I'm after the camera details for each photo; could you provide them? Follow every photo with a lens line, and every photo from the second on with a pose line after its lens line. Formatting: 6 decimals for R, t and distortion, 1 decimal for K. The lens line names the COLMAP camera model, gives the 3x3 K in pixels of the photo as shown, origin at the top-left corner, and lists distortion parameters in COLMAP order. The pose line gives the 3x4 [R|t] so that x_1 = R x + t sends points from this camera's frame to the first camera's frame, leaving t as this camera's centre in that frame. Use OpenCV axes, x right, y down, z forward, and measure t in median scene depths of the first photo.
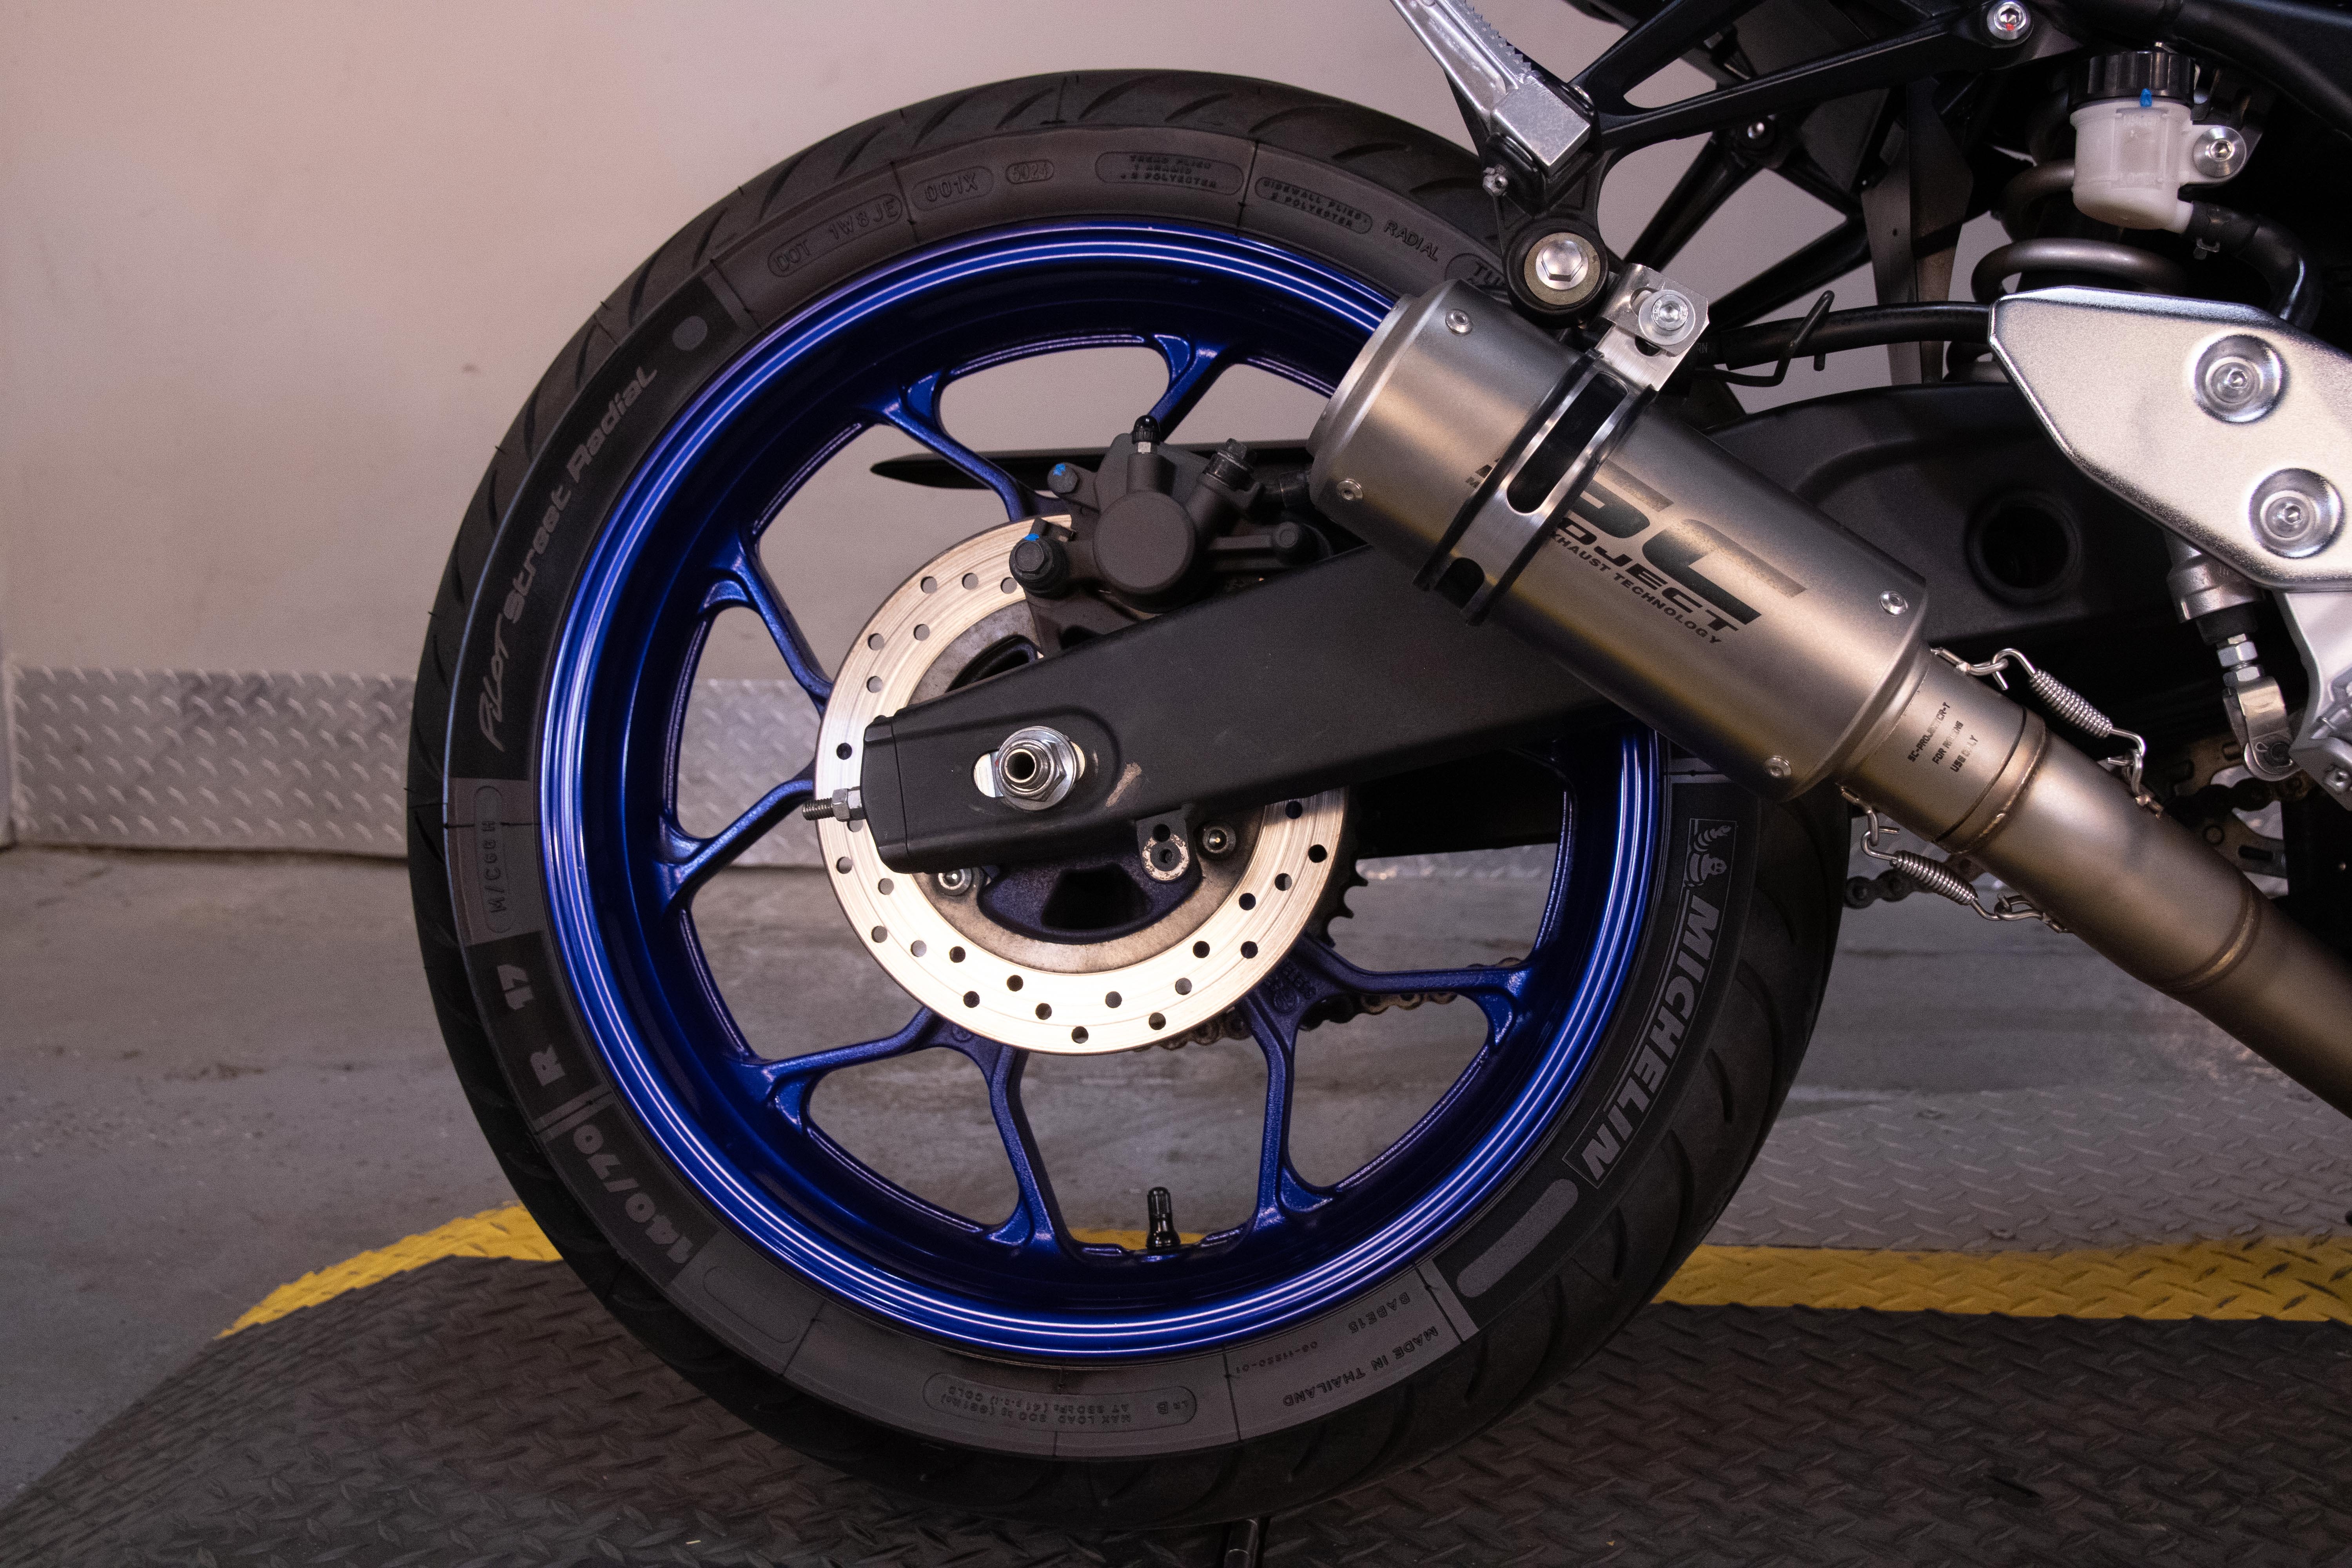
lens RADIAL K [[2469.1, 0, 1176.1], [0, 2469.1, 792.6], [0, 0, 1]] dist [-0.090862, 0.243848]
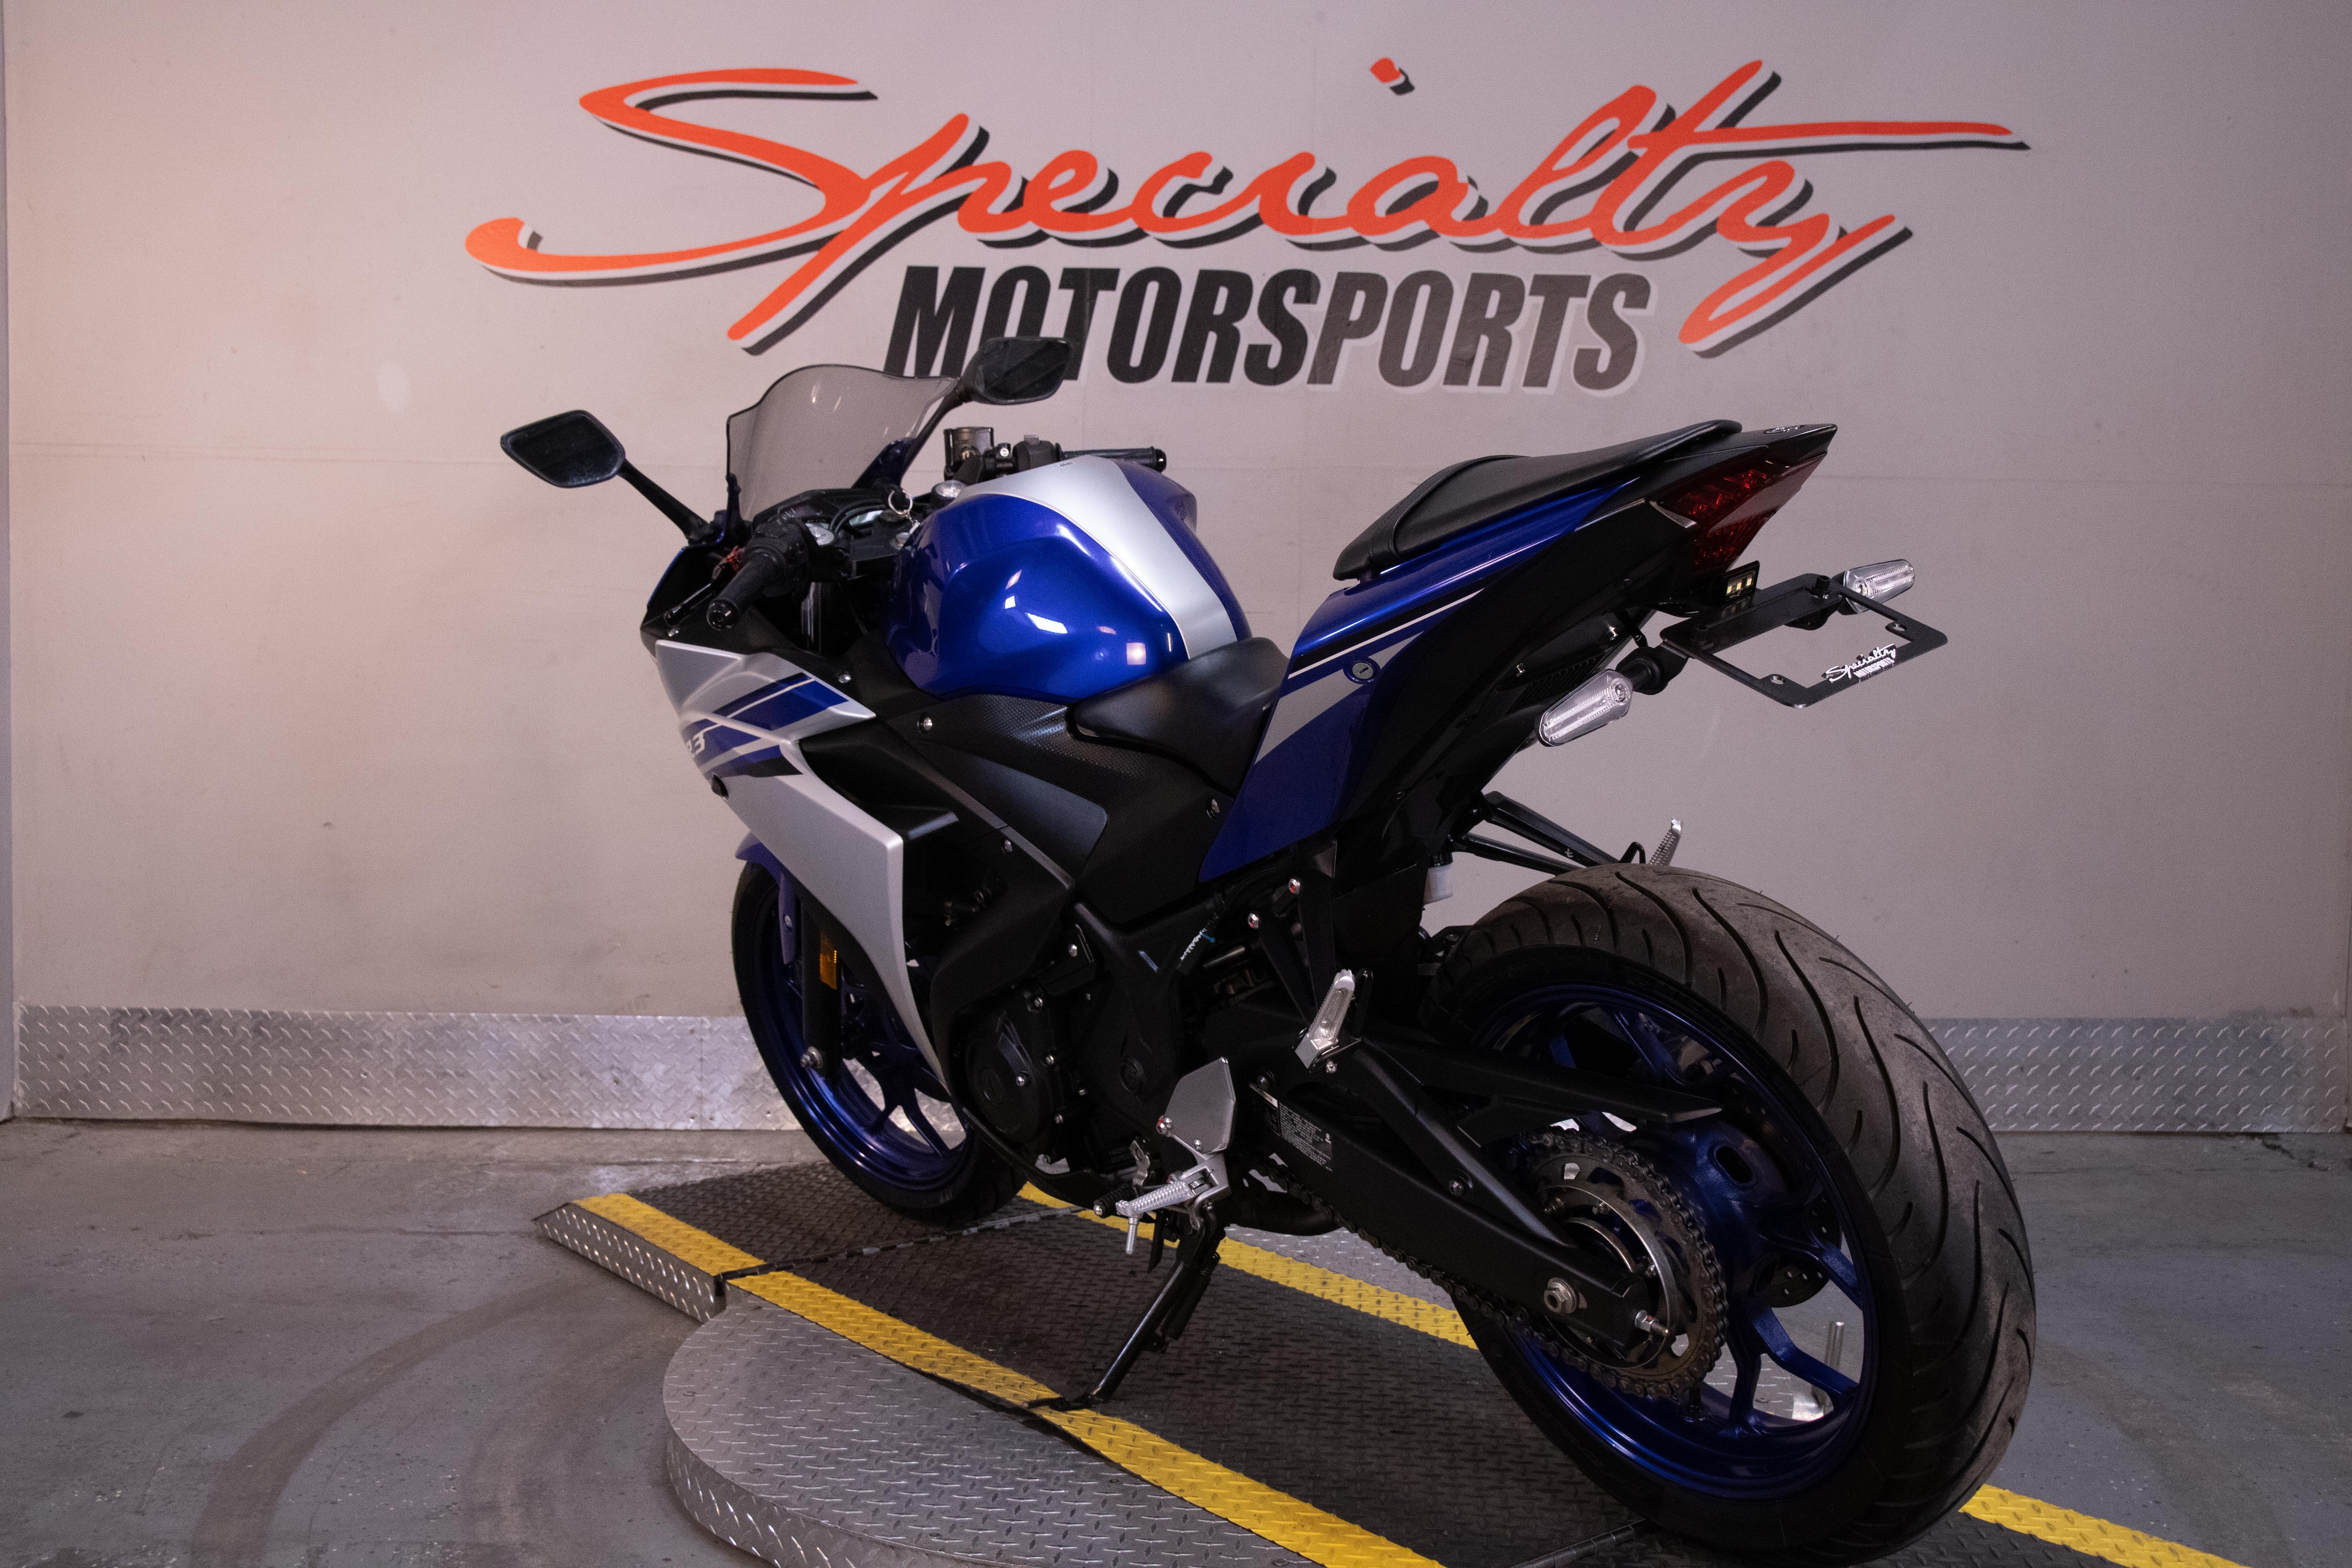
lens RADIAL K [[2241.1, 0, 1176.0], [0, 2241.1, 784.0], [0, 0, 1]] dist [-0.079799, 0.131562]
pose [[0.992850, 0.006686, 0.119181, 0.098047], [0.009289, 0.991075, -0.132979, 0.004671], [-0.119006, 0.133136, 0.983927, -0.528612]]
